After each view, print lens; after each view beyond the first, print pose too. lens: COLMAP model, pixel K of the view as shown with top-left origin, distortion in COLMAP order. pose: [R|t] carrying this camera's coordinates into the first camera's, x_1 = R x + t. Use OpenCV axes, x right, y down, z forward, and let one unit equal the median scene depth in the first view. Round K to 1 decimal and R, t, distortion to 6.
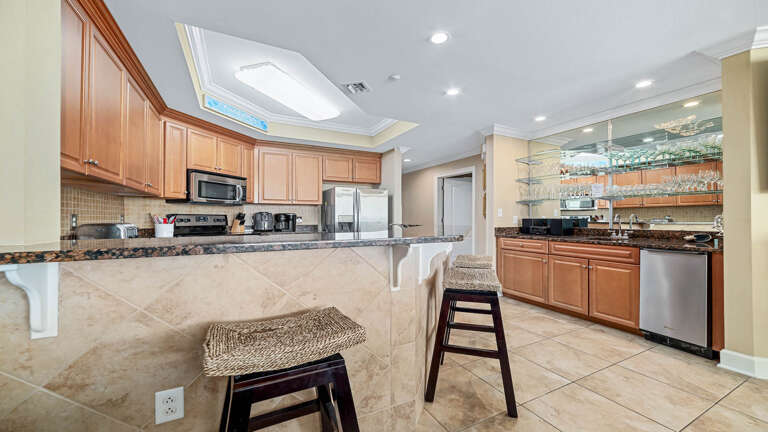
lens RADIAL K [[294.0, 0, 384.0], [0, 294.0, 216.0], [0, 0, 1]] dist [-0.001096, -0.000123]
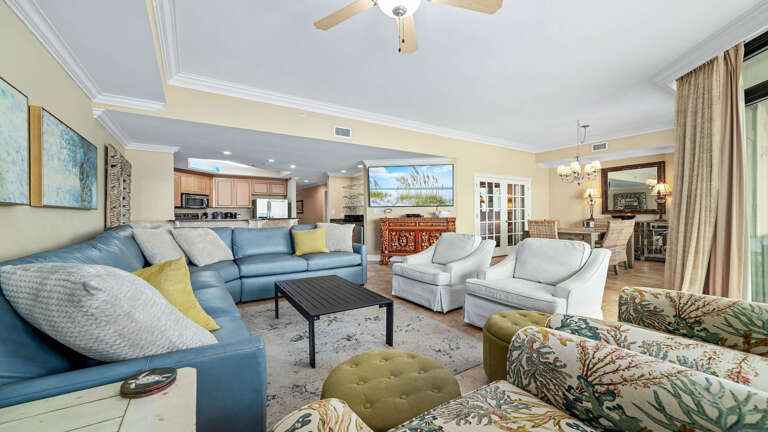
lens RADIAL K [[294.0, 0, 384.0], [0, 294.0, 216.0], [0, 0, 1]] dist [-0.001096, -0.000123]
pose [[0.993777, -0.002950, 0.111348, 0.455742], [0.001579, 0.999922, 0.012394, -0.007885], [-0.111376, -0.012141, 0.993704, -1.034409]]
